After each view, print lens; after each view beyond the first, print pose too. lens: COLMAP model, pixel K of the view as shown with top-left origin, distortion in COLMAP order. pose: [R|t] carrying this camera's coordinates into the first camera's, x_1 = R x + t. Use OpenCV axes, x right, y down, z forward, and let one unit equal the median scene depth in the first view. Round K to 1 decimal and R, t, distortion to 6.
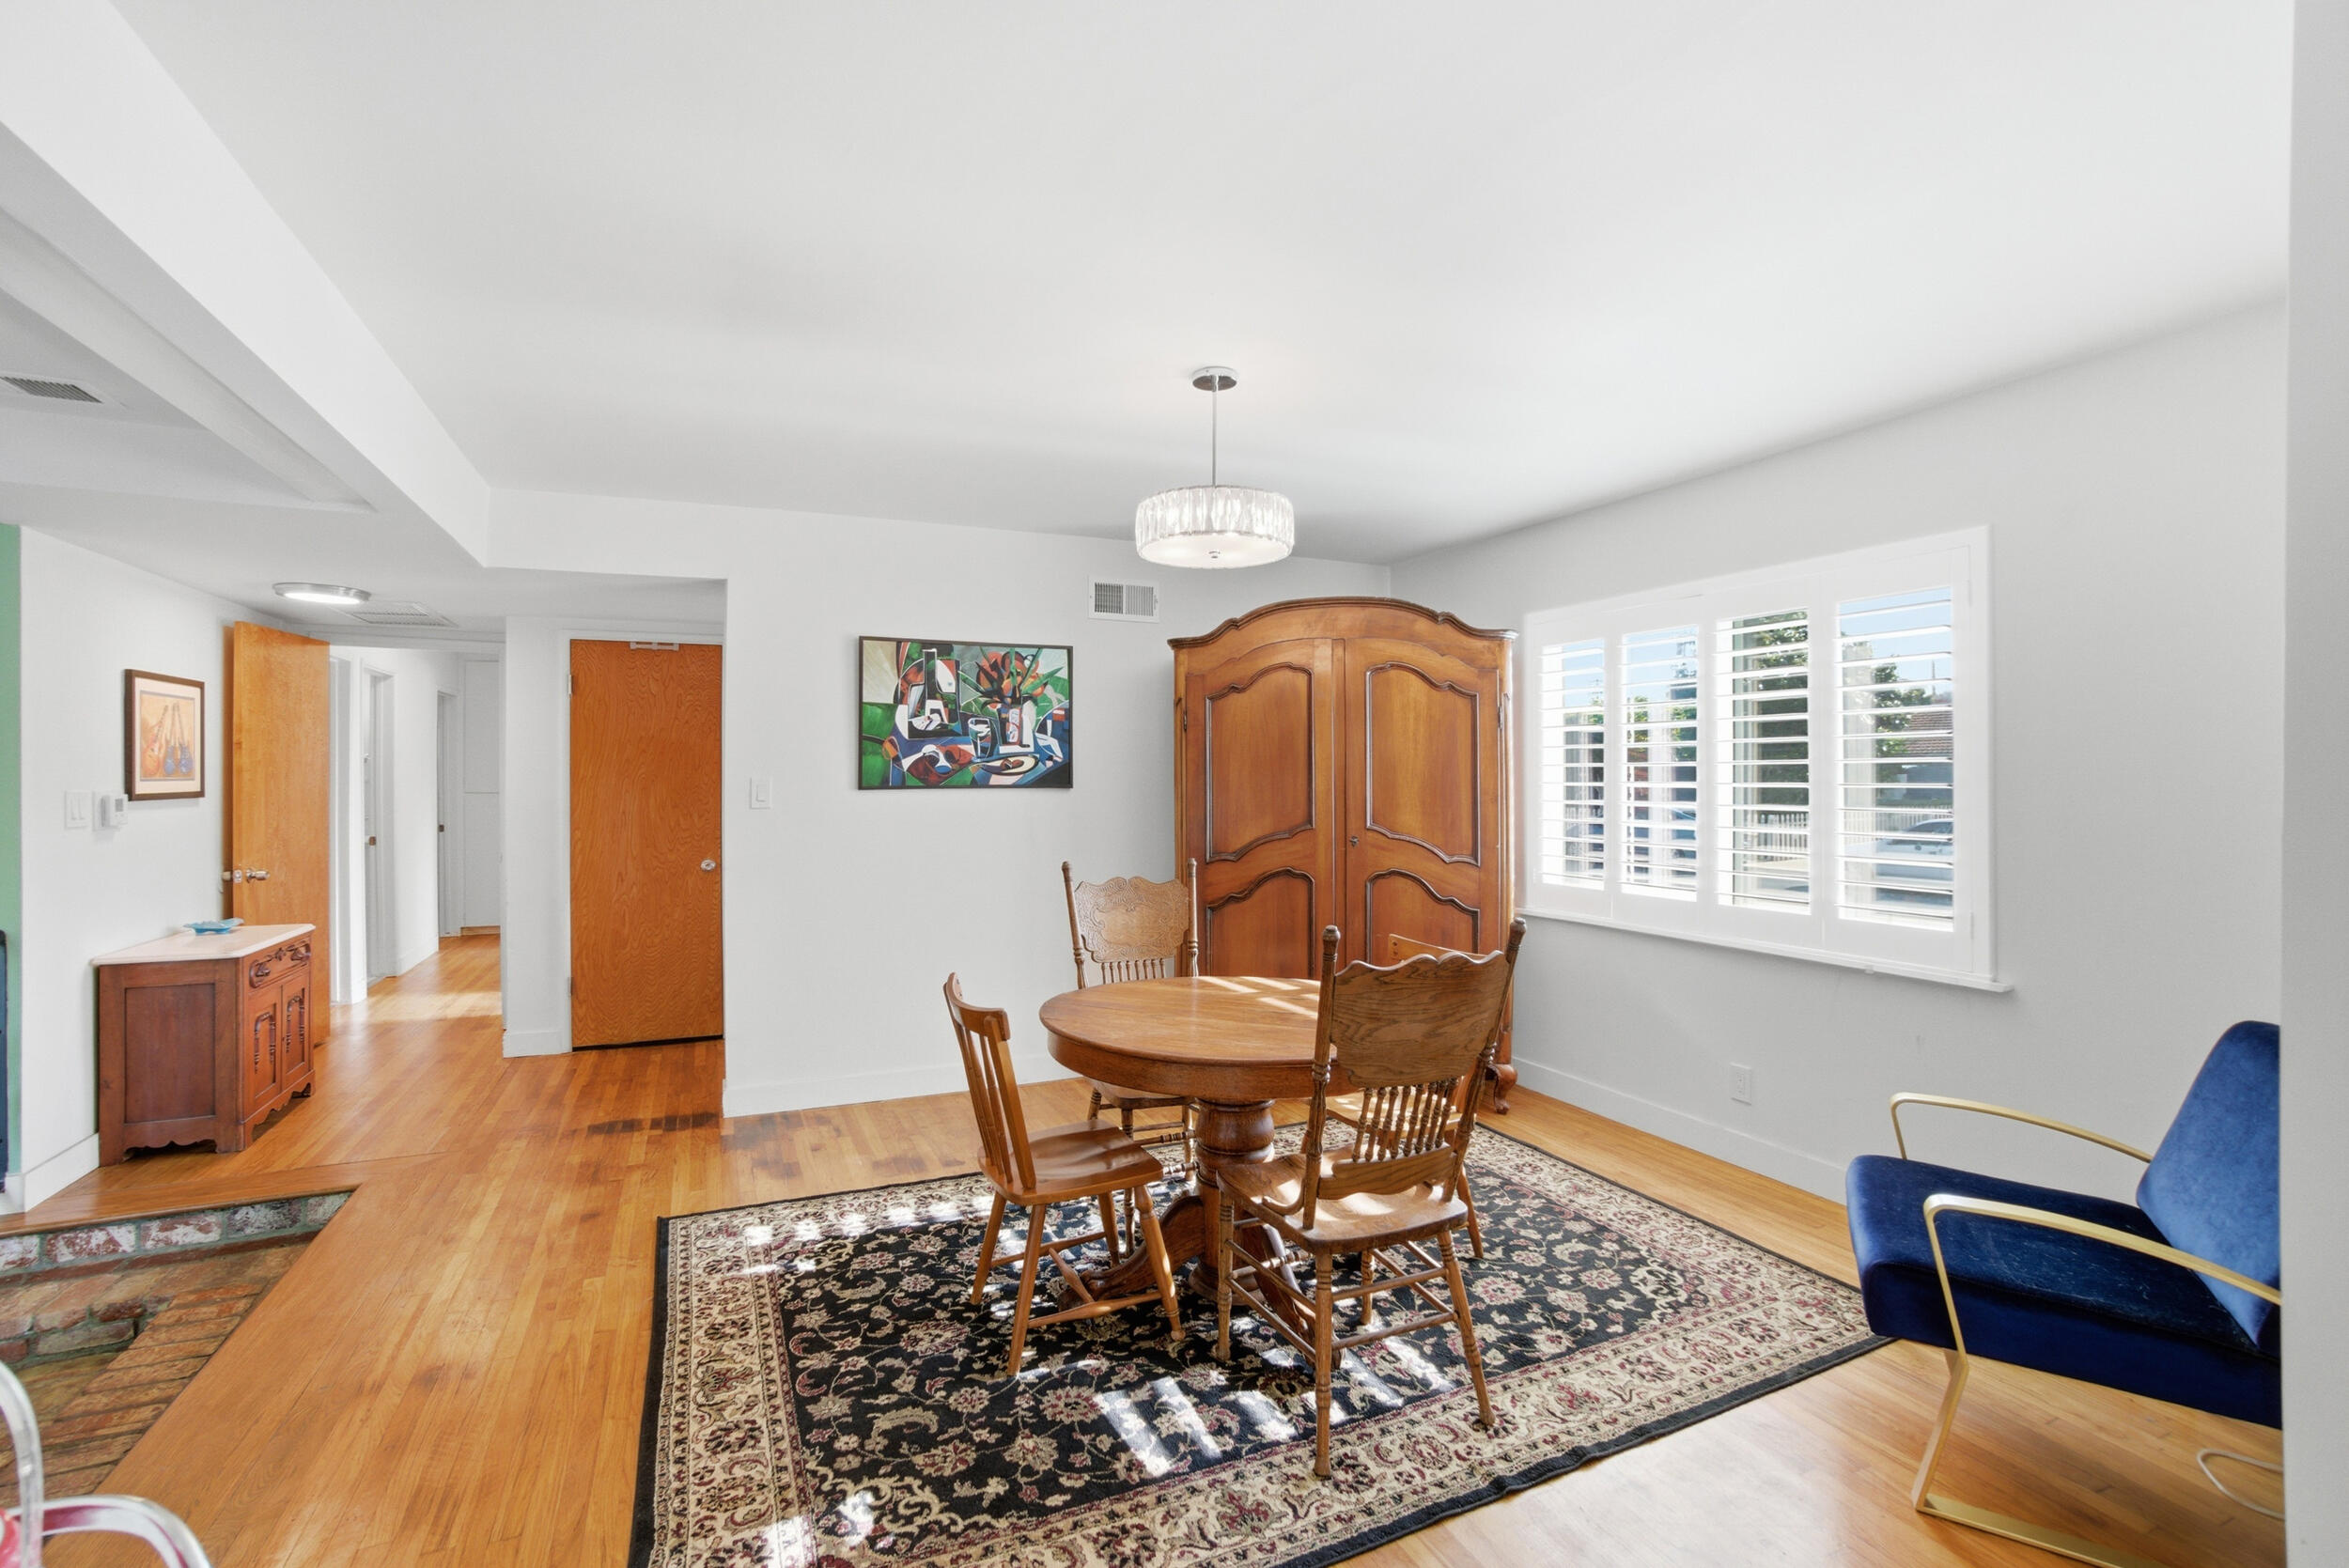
lens RADIAL K [[1066.8, 0, 1152.7], [0, 1066.8, 784.6], [0, 0, 1]] dist [0.001024, 0.000482]
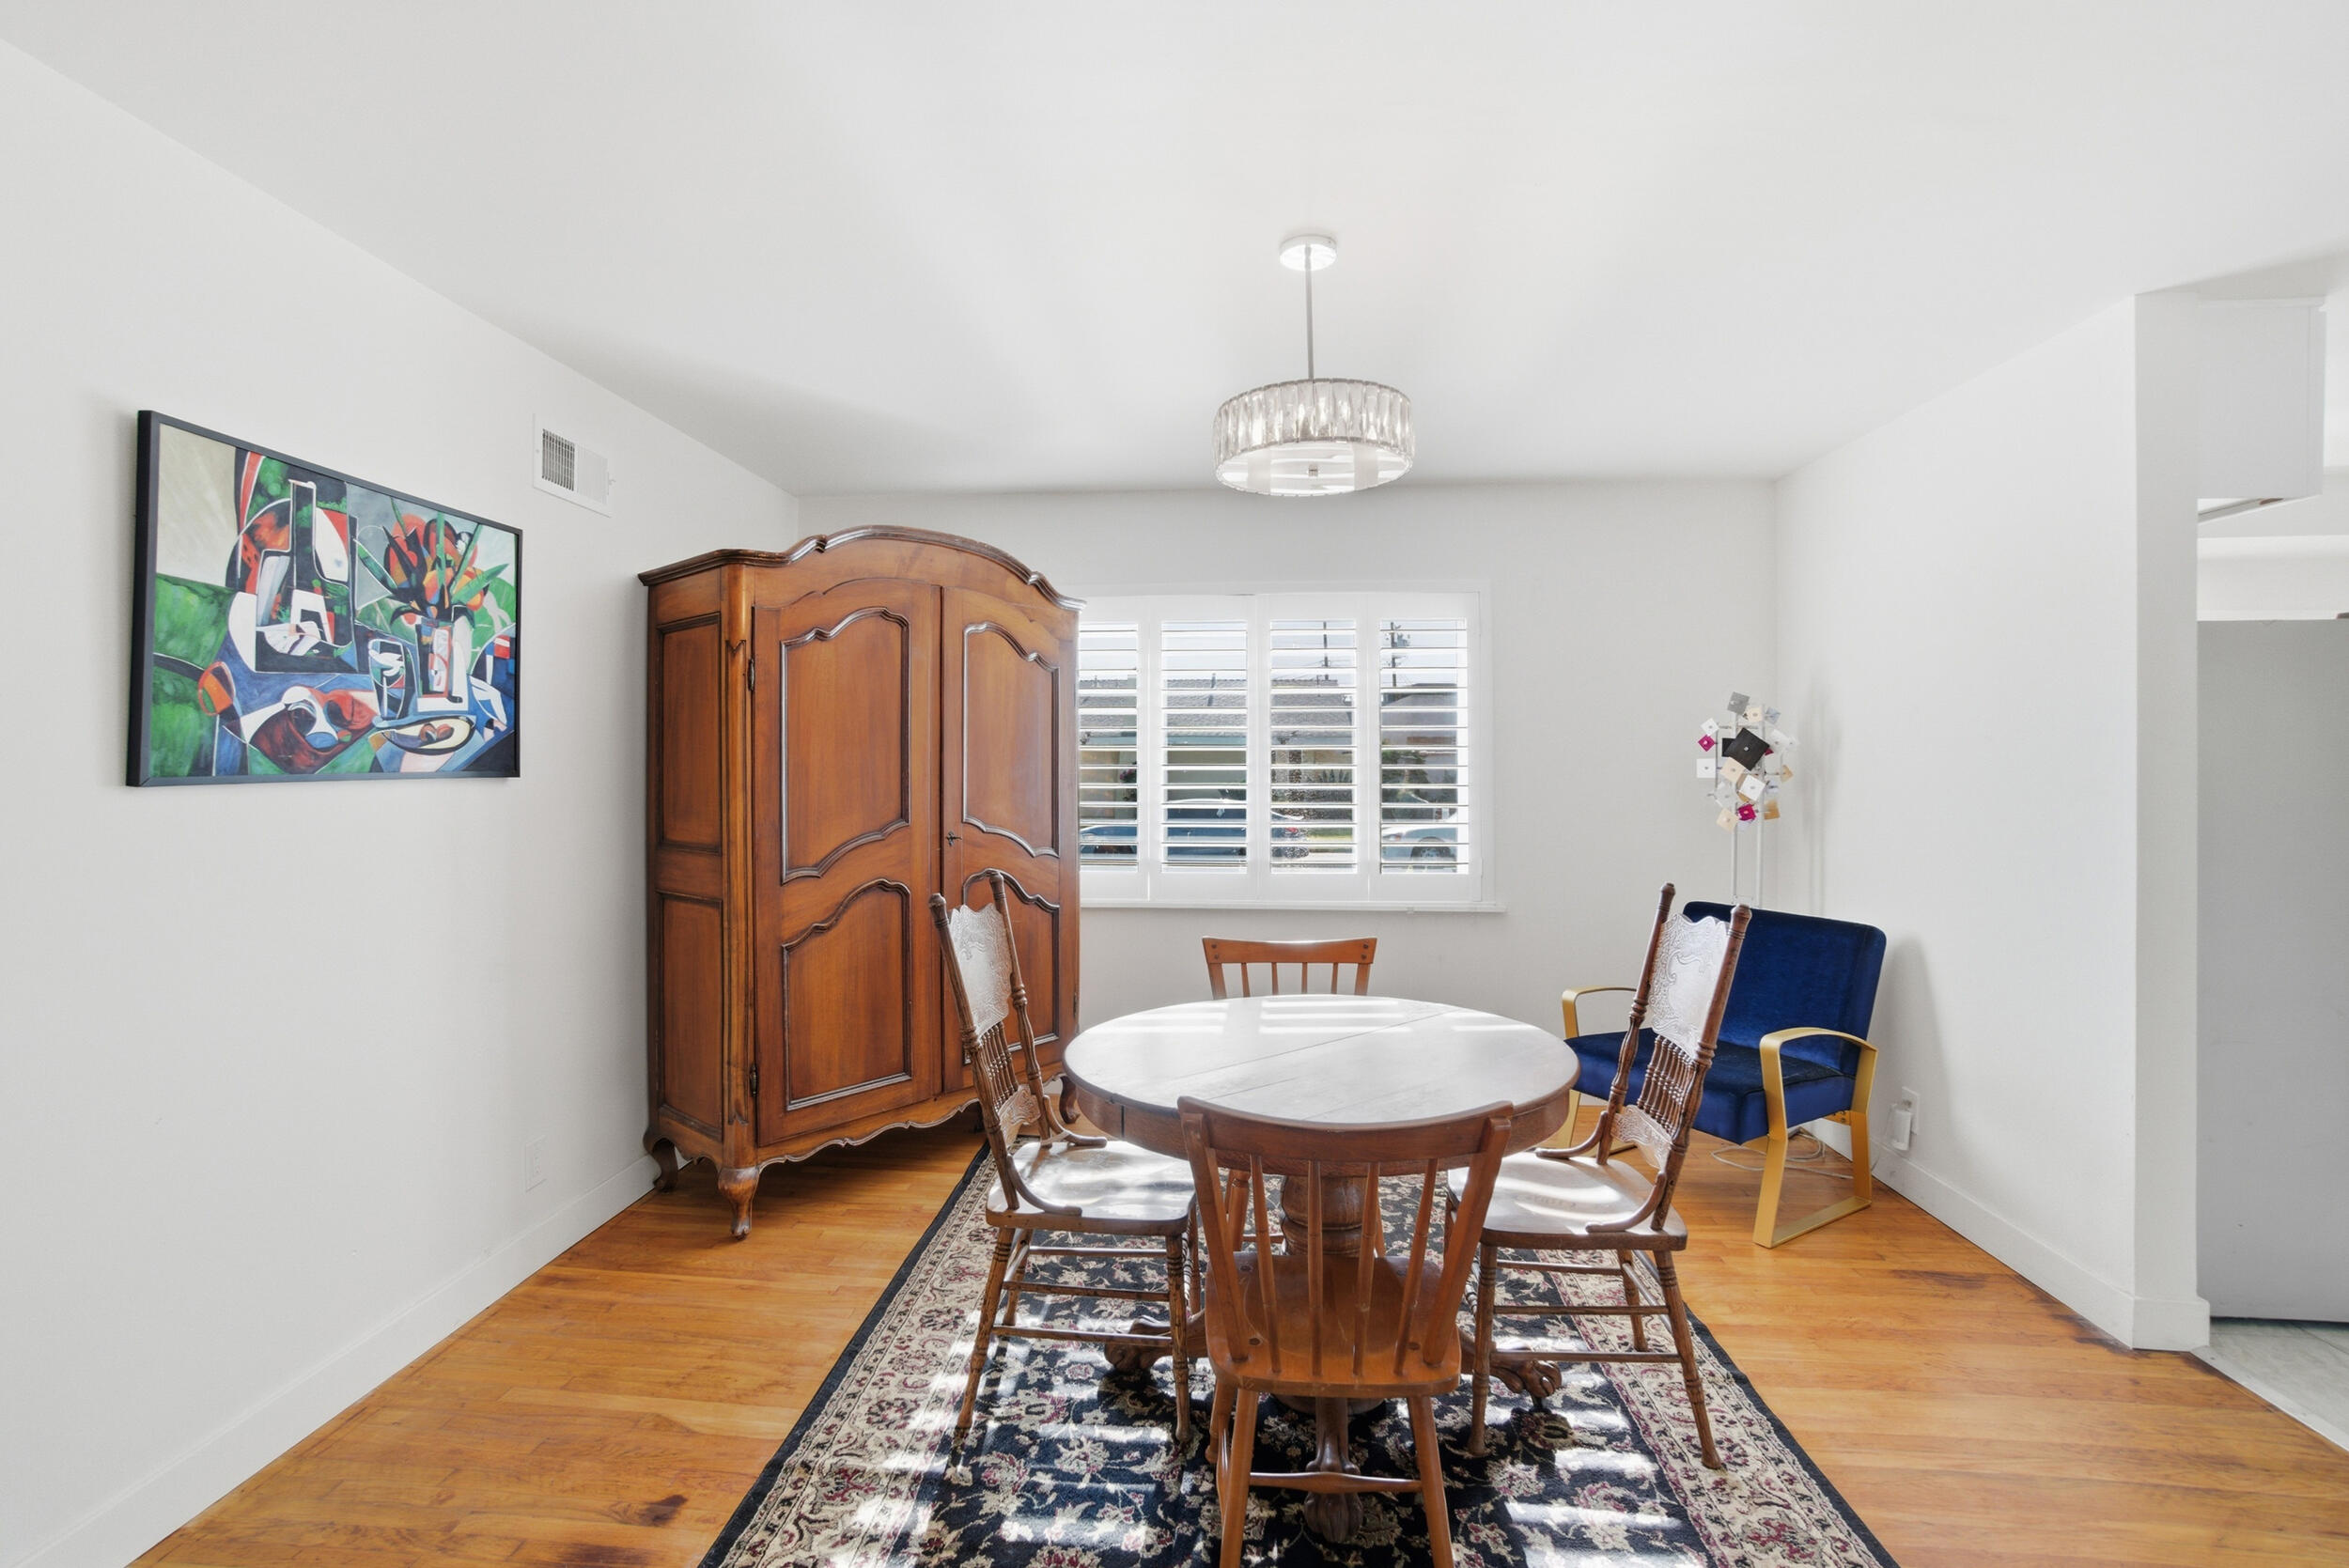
lens RADIAL K [[1092.7, 0, 1149.9], [0, 1092.7, 738.6], [0, 0, 1]] dist [-0.010788, 0.000468]
pose [[0.474747, 0.019707, 0.879902, -0.474715], [0.015514, 0.999407, -0.030754, 0.005834], [-0.879986, 0.028251, 0.474159, 0.478843]]
